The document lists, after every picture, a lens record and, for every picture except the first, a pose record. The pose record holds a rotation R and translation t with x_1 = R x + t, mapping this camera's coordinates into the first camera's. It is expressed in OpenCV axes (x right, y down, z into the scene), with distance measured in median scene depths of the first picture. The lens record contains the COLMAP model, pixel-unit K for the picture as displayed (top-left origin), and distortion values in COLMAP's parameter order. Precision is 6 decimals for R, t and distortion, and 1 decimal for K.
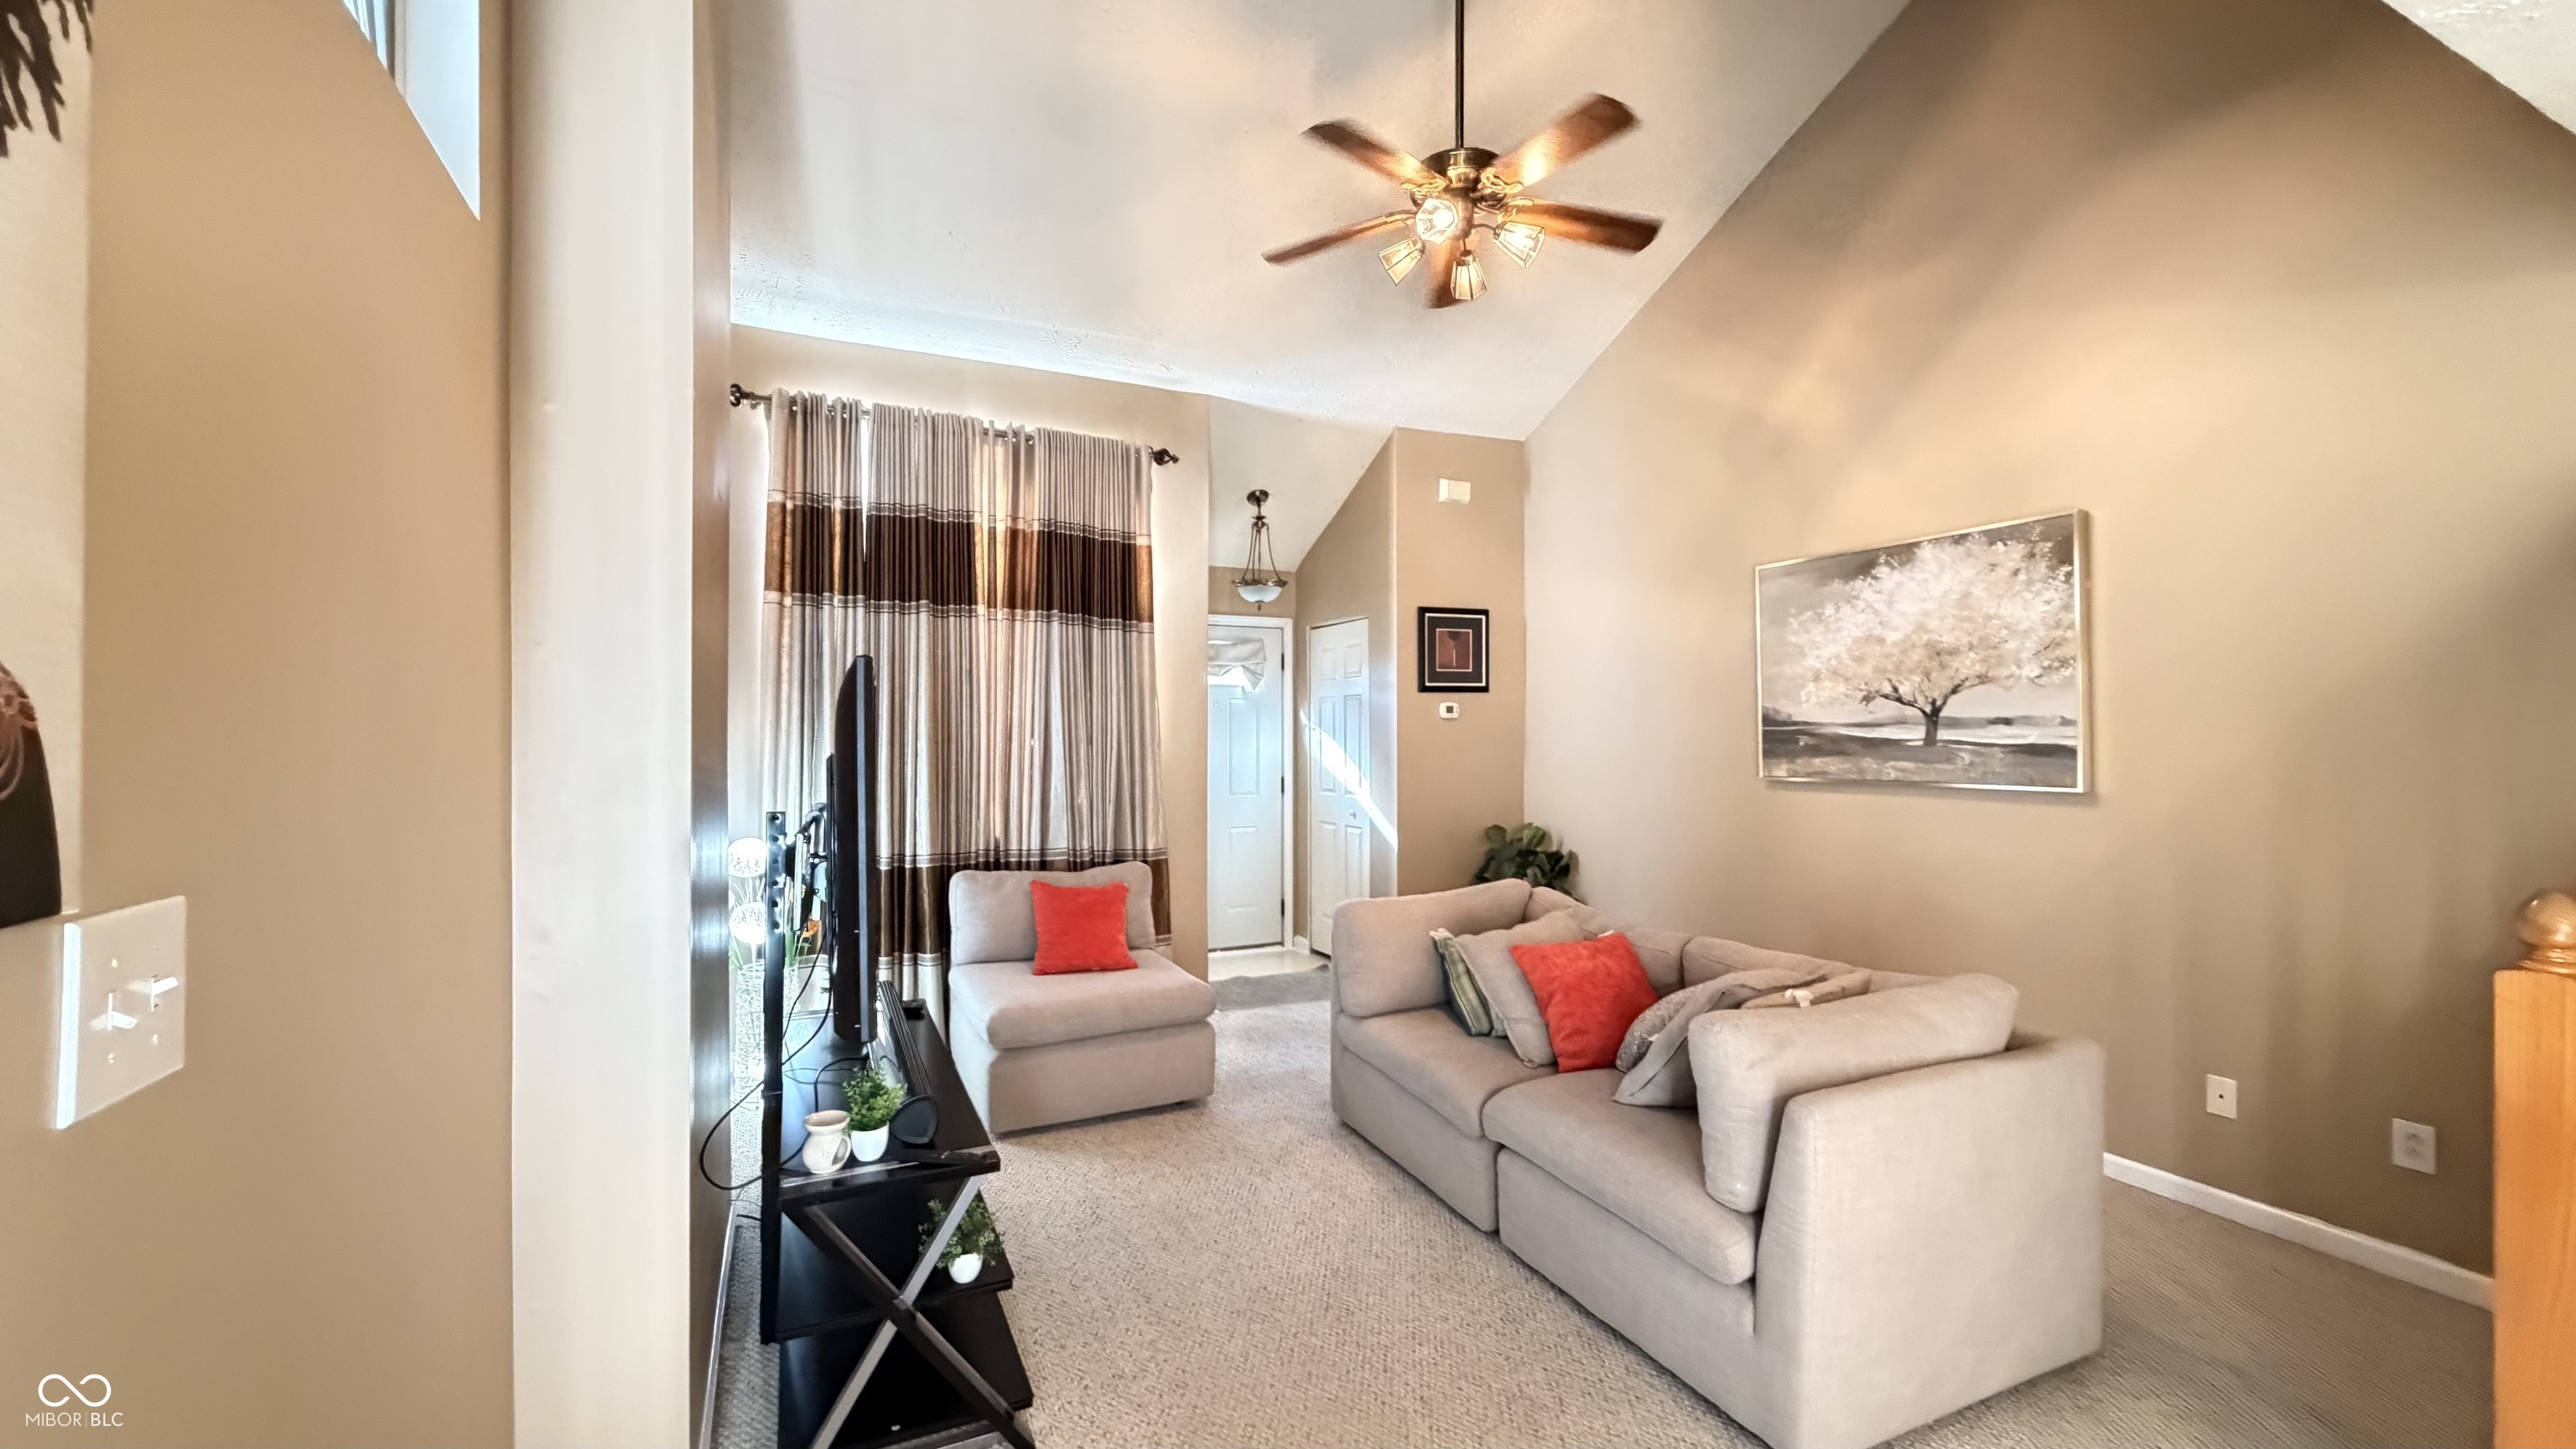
lens RADIAL K [[1018.6, 0, 1273.9], [0, 1018.6, 725.2], [0, 0, 1]] dist [-0.002886, -0.000143]
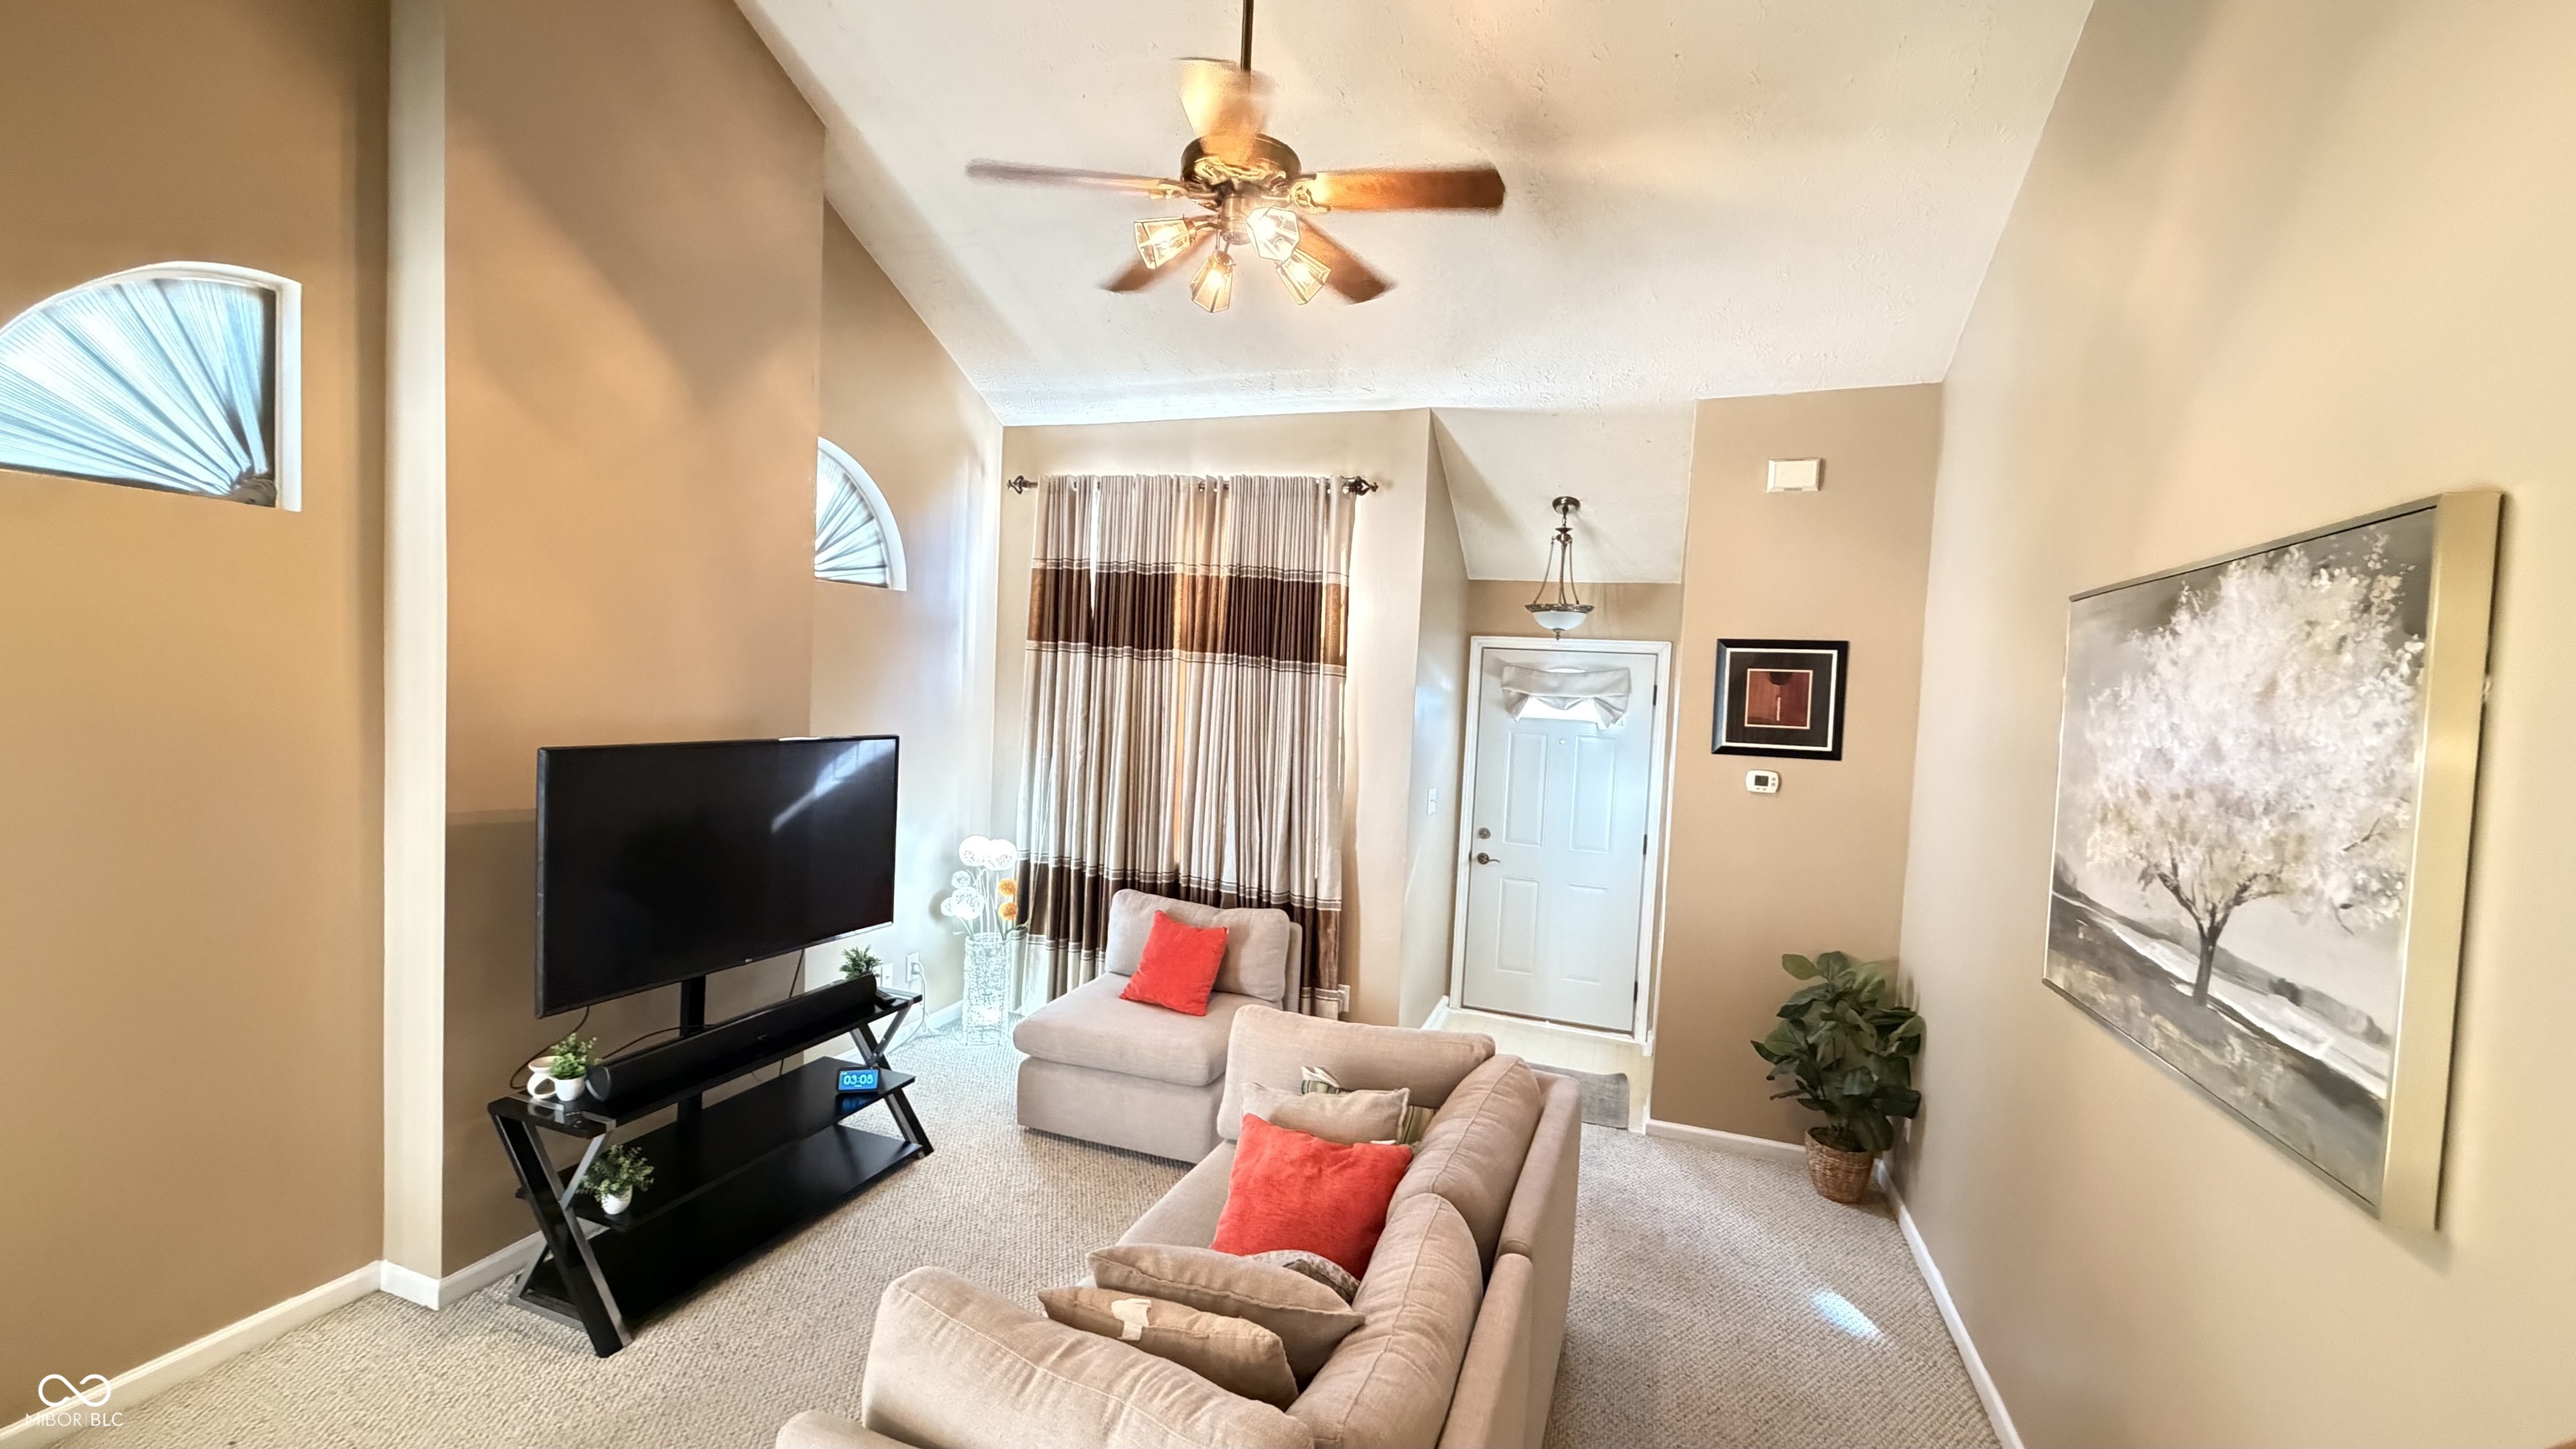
lens RADIAL K [[1018.6, 0, 1273.9], [0, 1018.6, 725.2], [0, 0, 1]] dist [-0.002886, -0.000143]
pose [[0.701349, 0.064707, -0.709875, 0.551462], [-0.046755, 0.997903, 0.044768, -0.088740], [0.711283, 0.001792, 0.702903, 0.305914]]
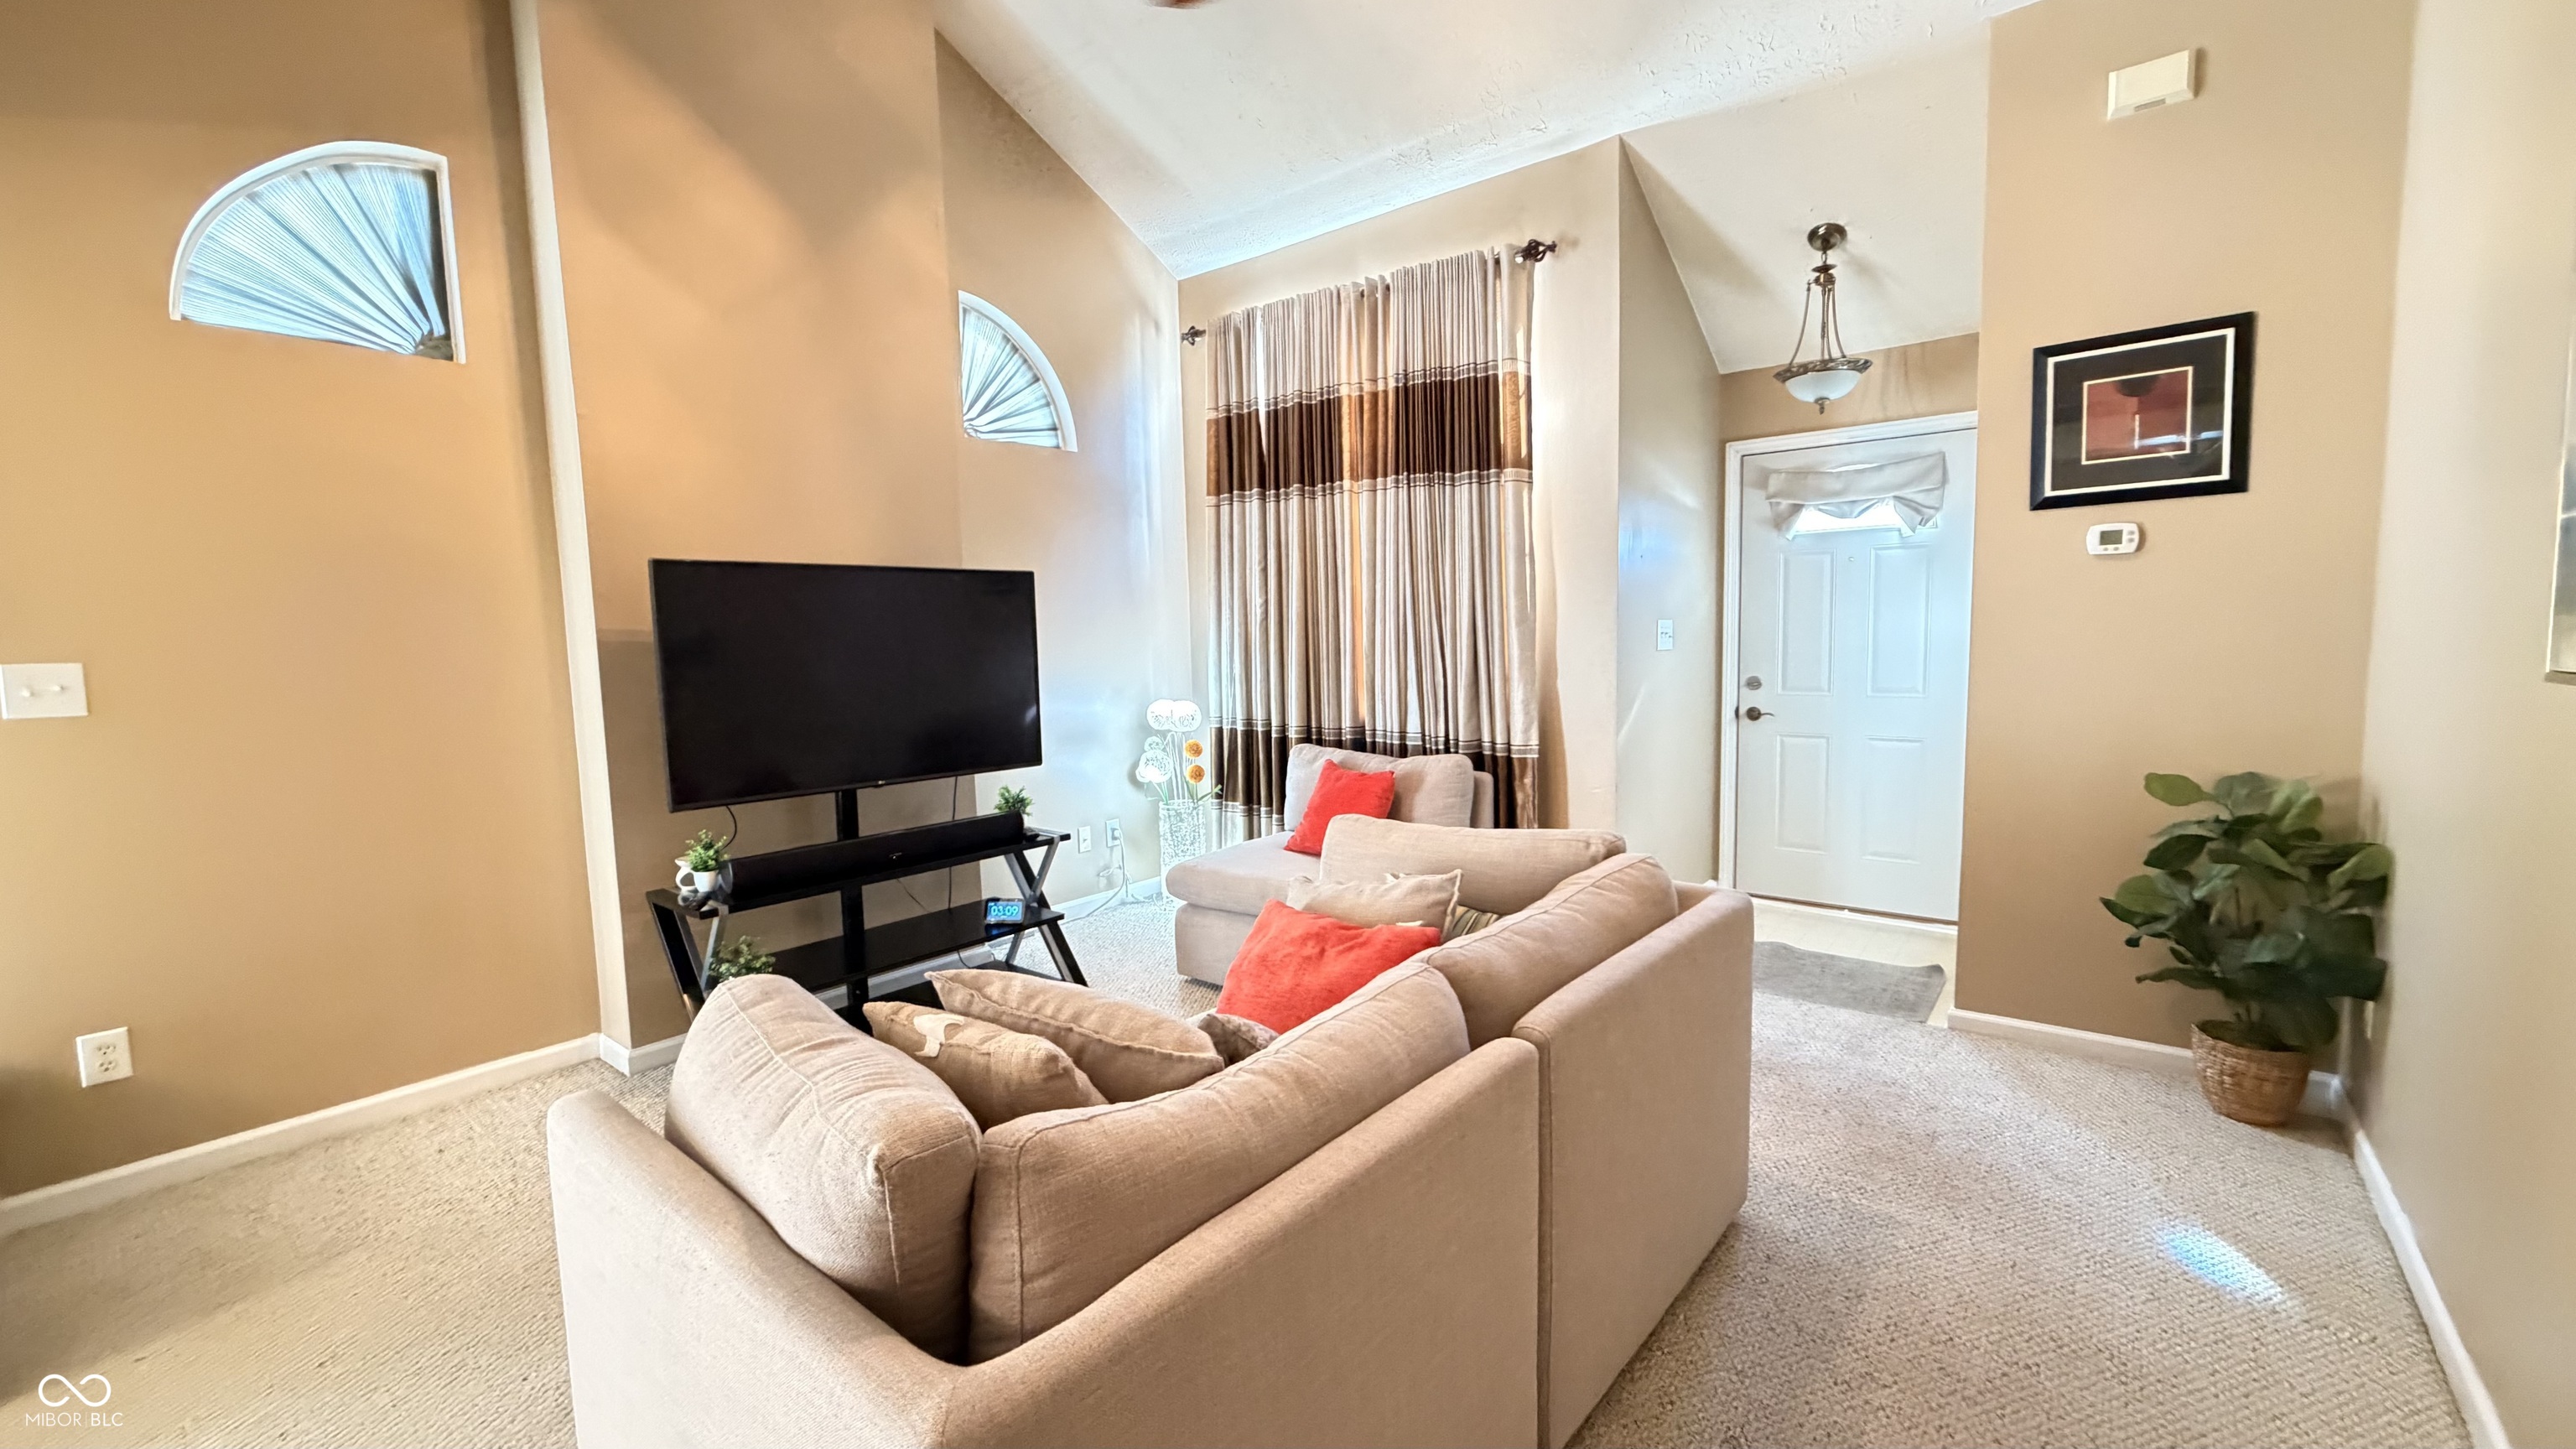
lens RADIAL K [[1018.6, 0, 1273.9], [0, 1018.6, 725.2], [0, 0, 1]] dist [-0.002886, -0.000143]
pose [[0.428767, 0.069460, -0.900741, 0.575398], [0.025255, 0.995729, 0.088807, 0.028363], [0.903062, -0.060826, 0.425181, 0.494849]]
